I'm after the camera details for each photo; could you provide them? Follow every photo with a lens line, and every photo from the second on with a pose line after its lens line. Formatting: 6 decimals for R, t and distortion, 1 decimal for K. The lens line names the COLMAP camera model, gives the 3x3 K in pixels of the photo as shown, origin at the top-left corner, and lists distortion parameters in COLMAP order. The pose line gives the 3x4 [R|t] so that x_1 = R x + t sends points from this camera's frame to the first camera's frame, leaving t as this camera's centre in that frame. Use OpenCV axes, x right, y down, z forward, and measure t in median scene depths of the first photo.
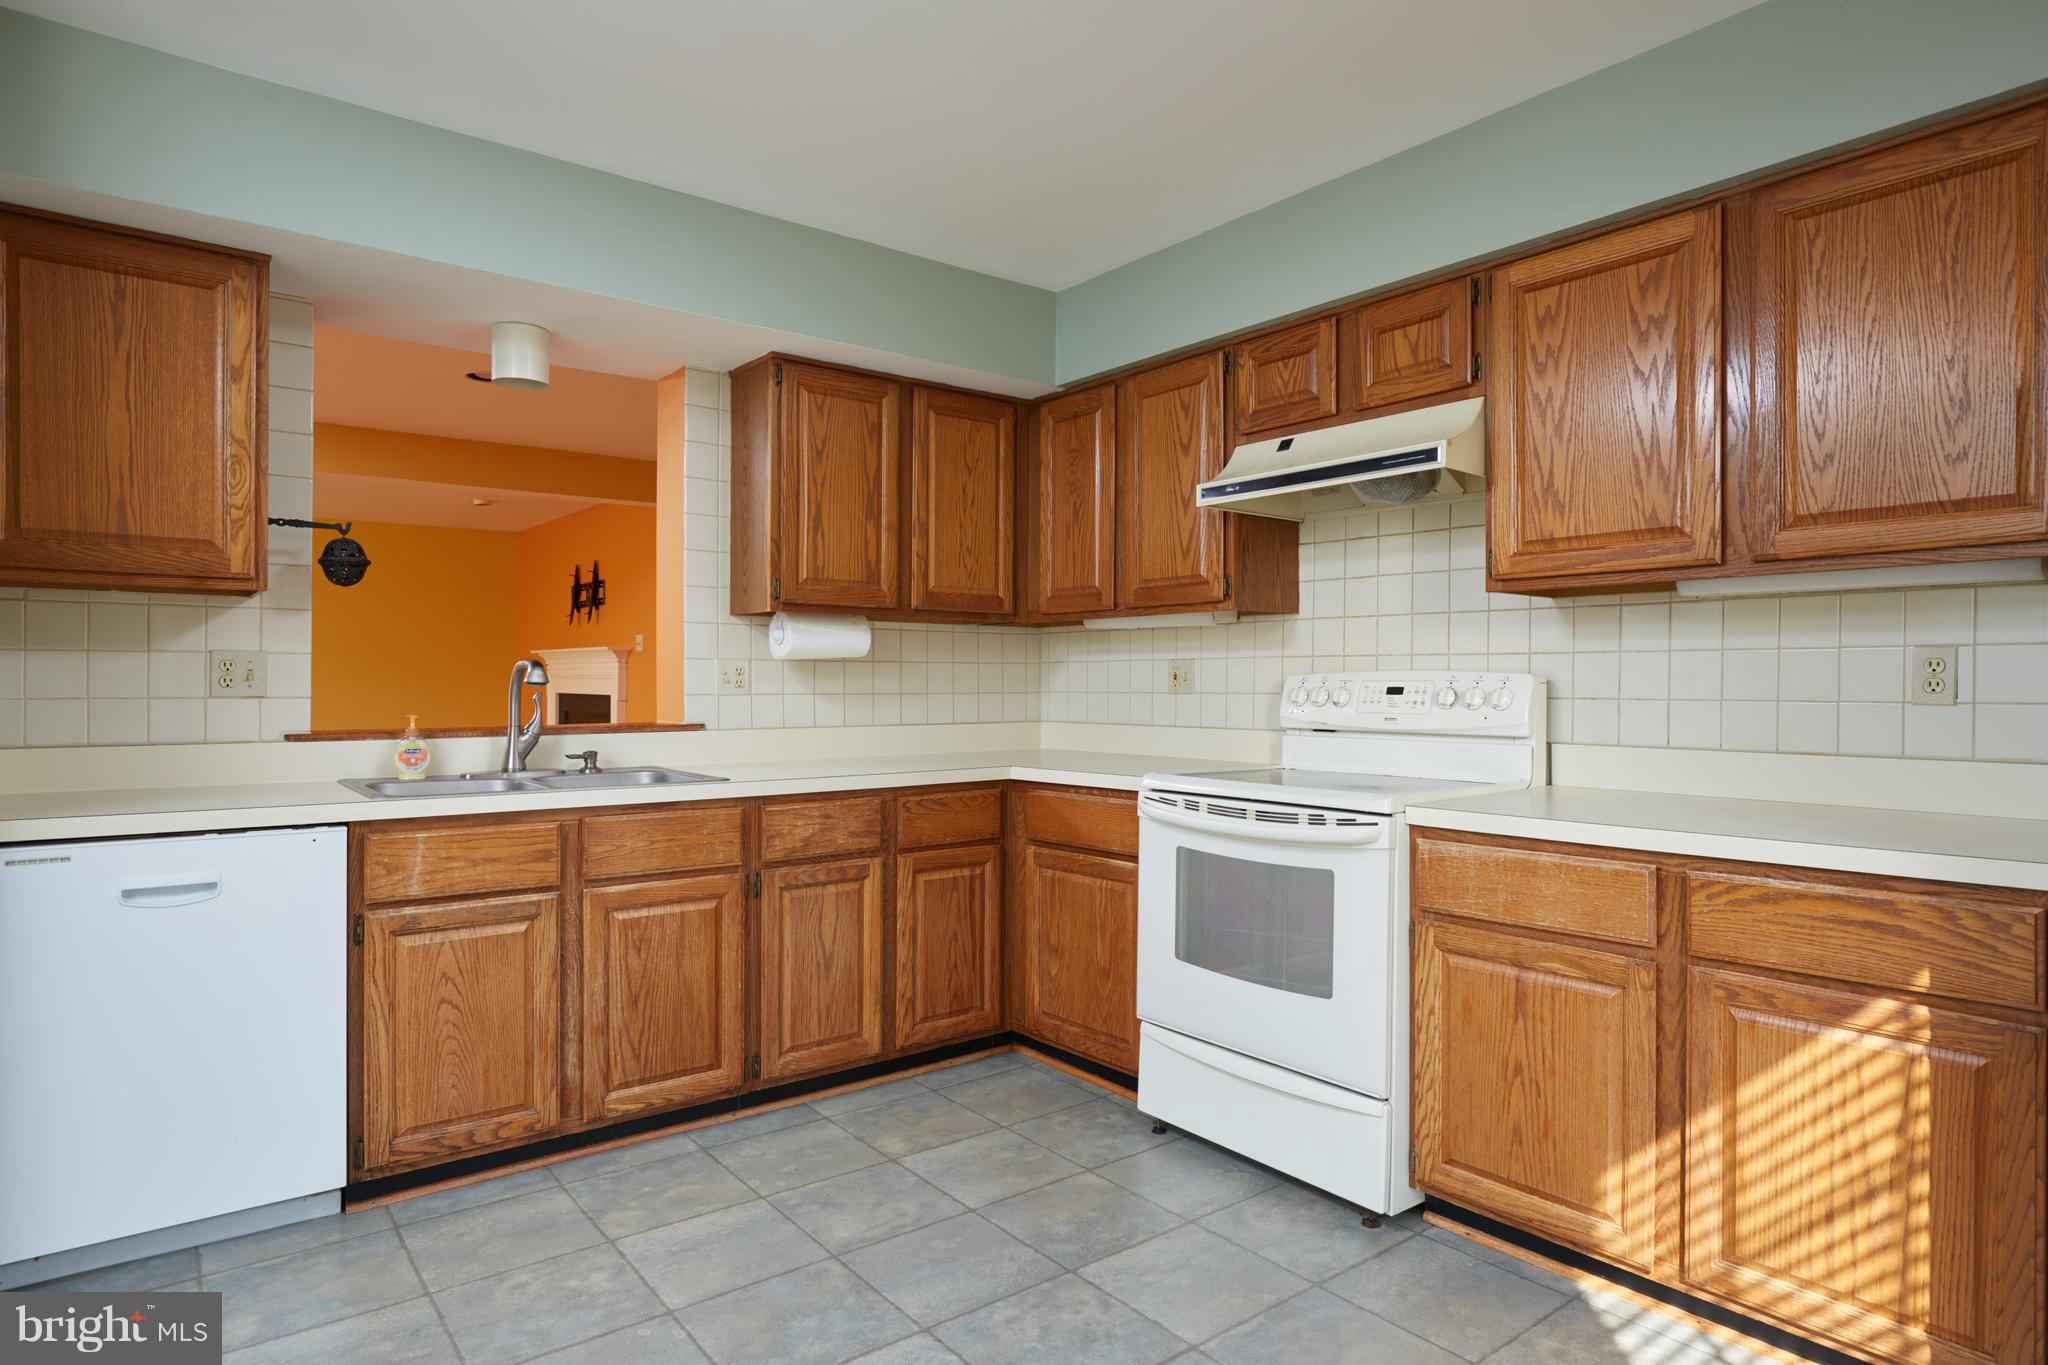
lens RADIAL K [[1154.8, 0, 1024.0], [0, 1154.8, 682.5], [0, 0, 1]] dist [-0.011773, 0.002201]
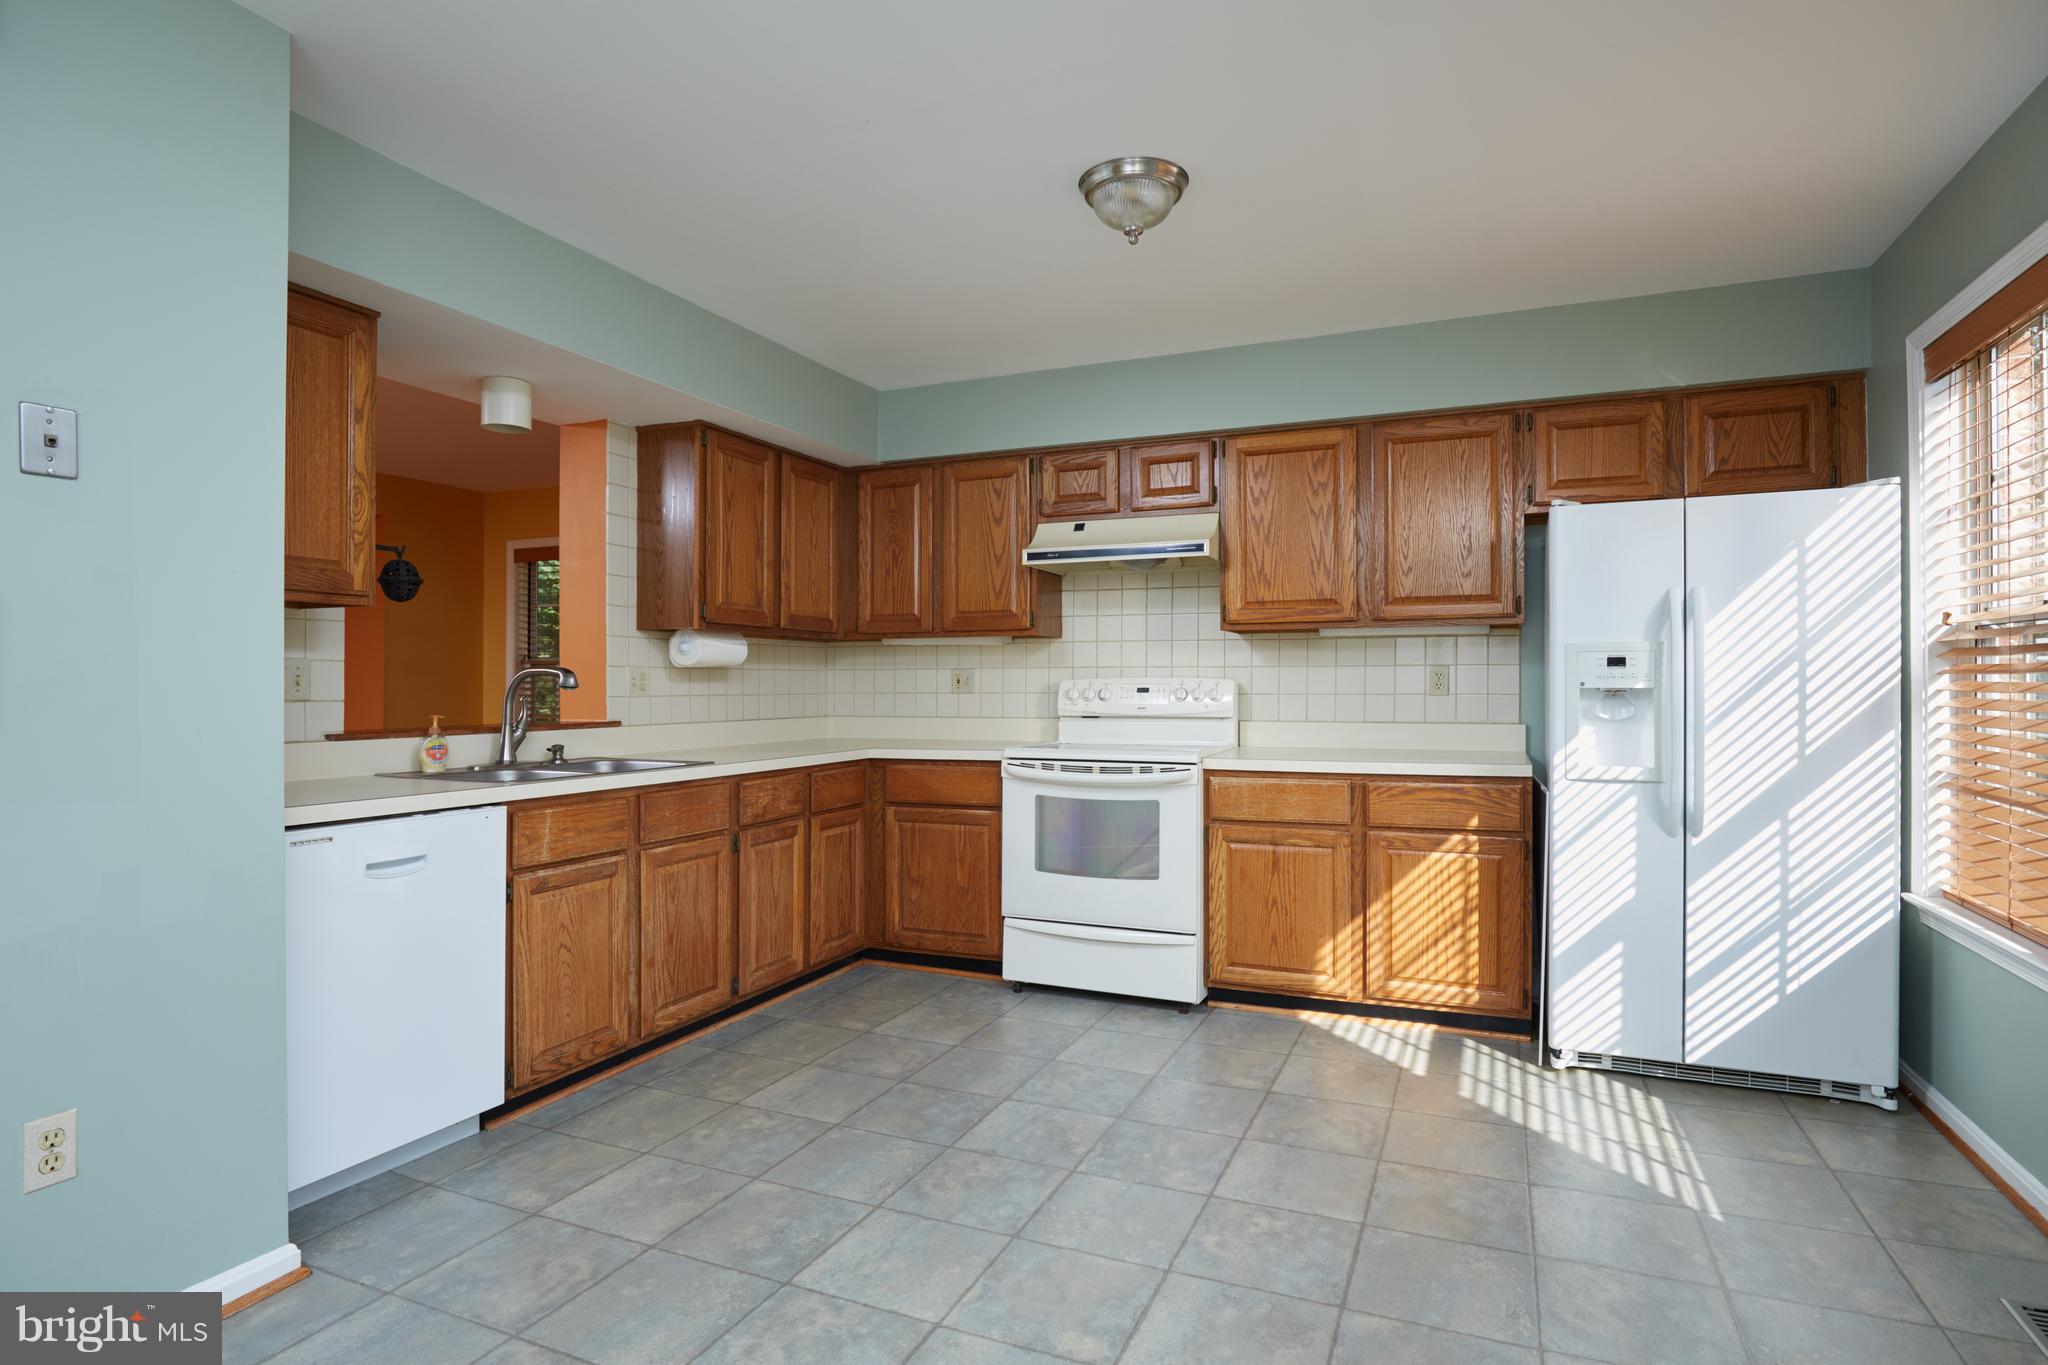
lens RADIAL K [[1075.5, 0, 1024.0], [0, 1075.5, 682.5], [0, 0, 1]] dist [-0.013795, -0.000579]
pose [[0.879793, -0.001525, 0.475355, -0.555769], [0.002998, 0.999993, -0.002340, -0.000230], [-0.475348, 0.003484, 0.879791, -0.219159]]
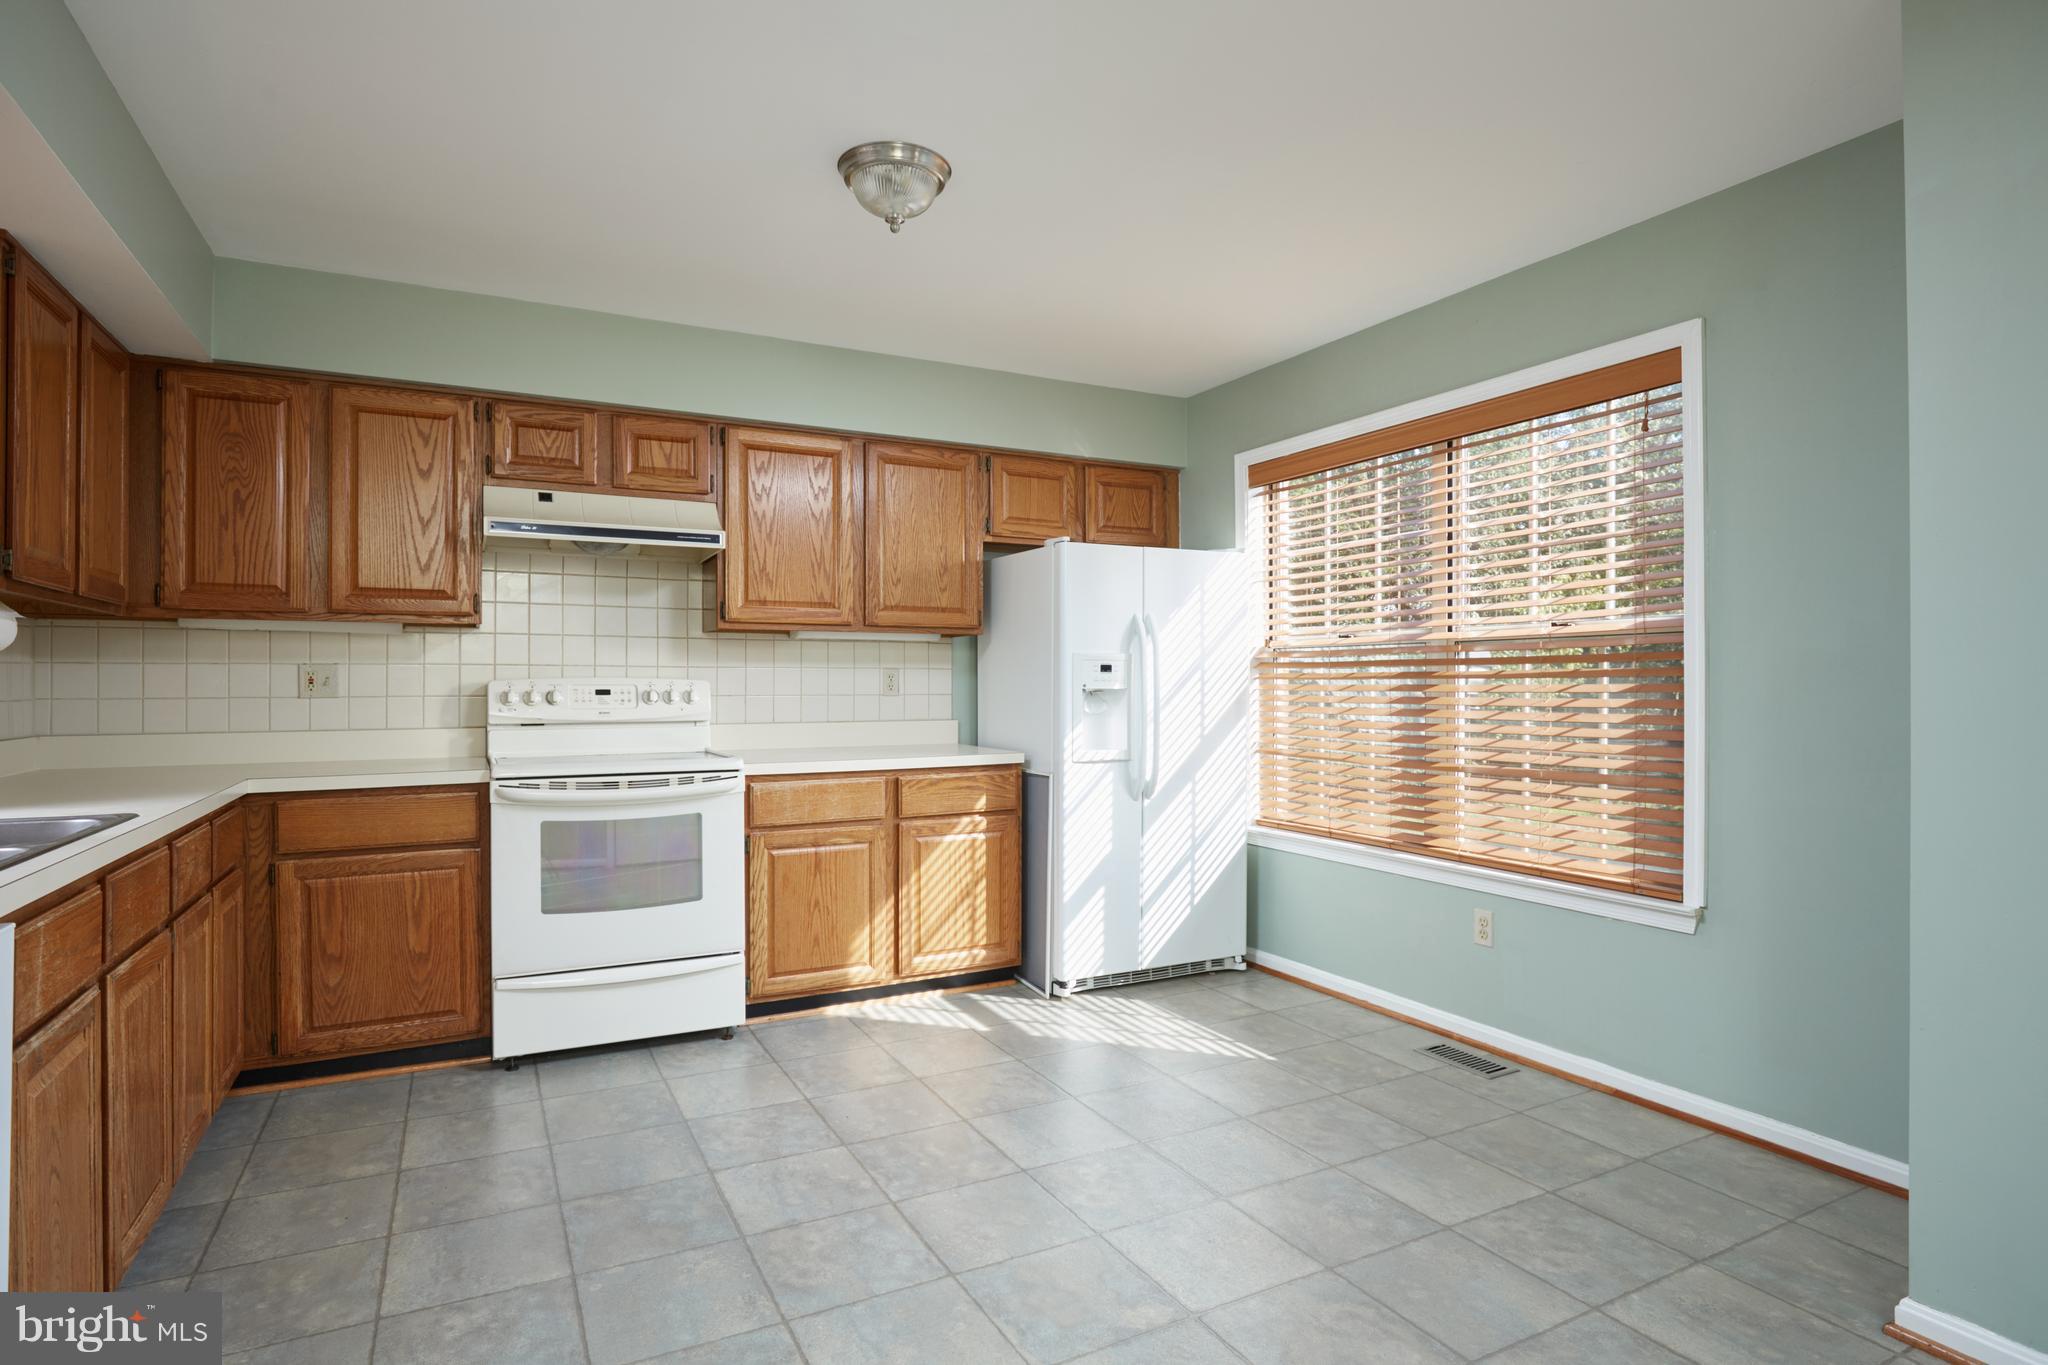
lens RADIAL K [[1075.5, 0, 1024.0], [0, 1075.5, 682.5], [0, 0, 1]] dist [-0.013795, -0.000579]
pose [[0.181638, 0.000882, 0.983365, -0.910940], [0.002158, 0.999997, -0.001296, -0.001830], [-0.983363, 0.002358, 0.181635, 0.305511]]
